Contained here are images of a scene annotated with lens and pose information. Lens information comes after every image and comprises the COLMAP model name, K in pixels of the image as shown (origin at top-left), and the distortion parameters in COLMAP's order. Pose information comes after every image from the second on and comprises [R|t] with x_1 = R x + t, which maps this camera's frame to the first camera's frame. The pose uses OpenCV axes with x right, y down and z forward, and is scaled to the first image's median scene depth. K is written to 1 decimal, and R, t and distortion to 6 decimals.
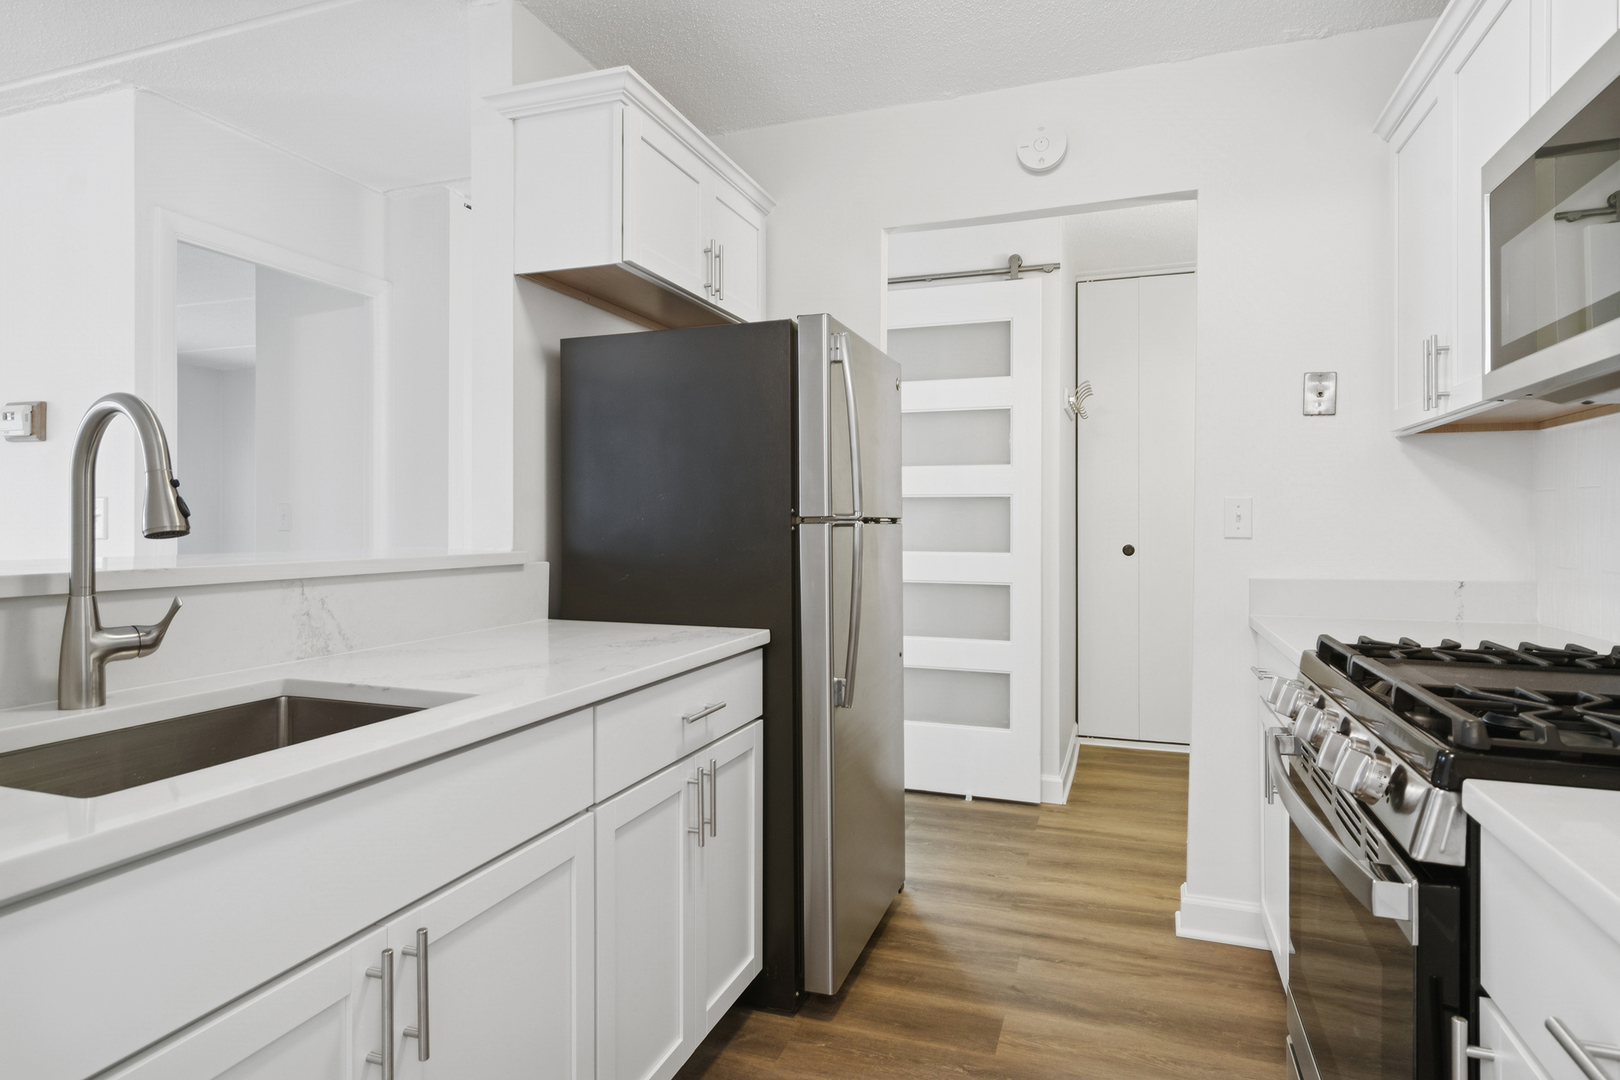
lens RADIAL K [[876.3, 0, 807.4], [0, 876.3, 533.4], [0, 0, 1]] dist [-0.000505, 0.000376]
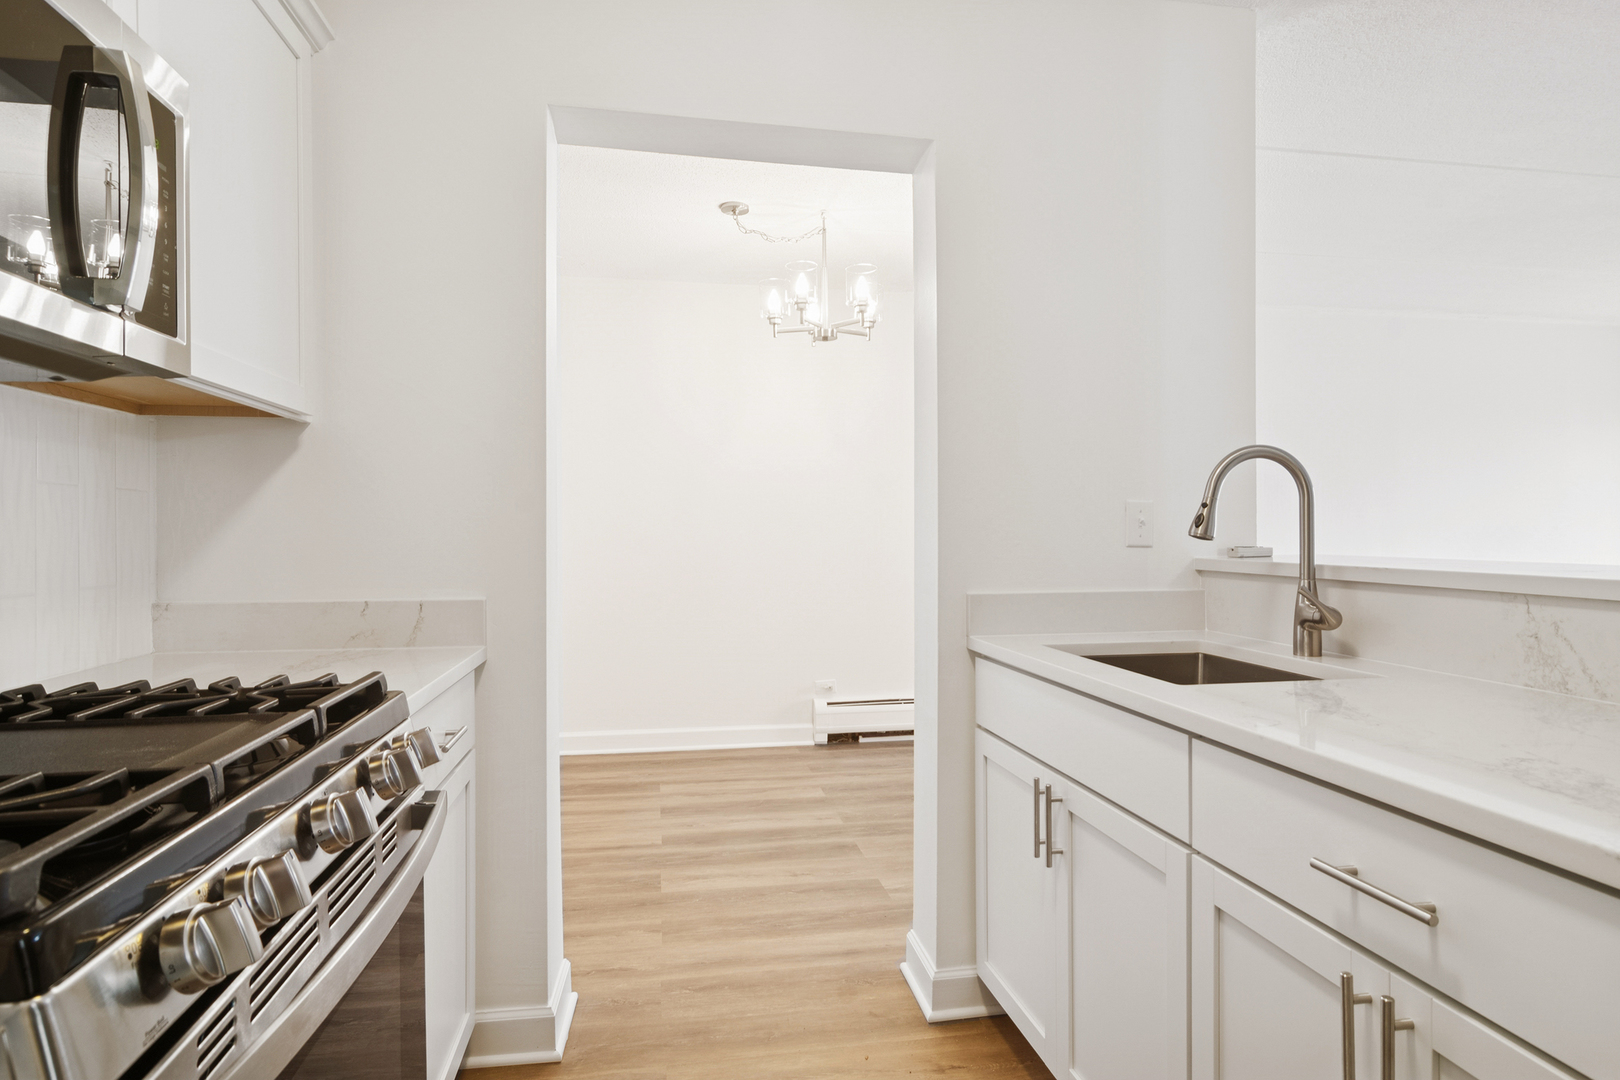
lens RADIAL K [[876.3, 0, 807.3], [0, 876.3, 535.6], [0, 0, 1]] dist [-0.000505, 0.000376]
pose [[-0.864986, -0.001684, -0.501793, 0.476055], [-0.008473, 0.999901, 0.011250, -0.009962], [0.501725, 0.013983, -0.864914, 1.395473]]
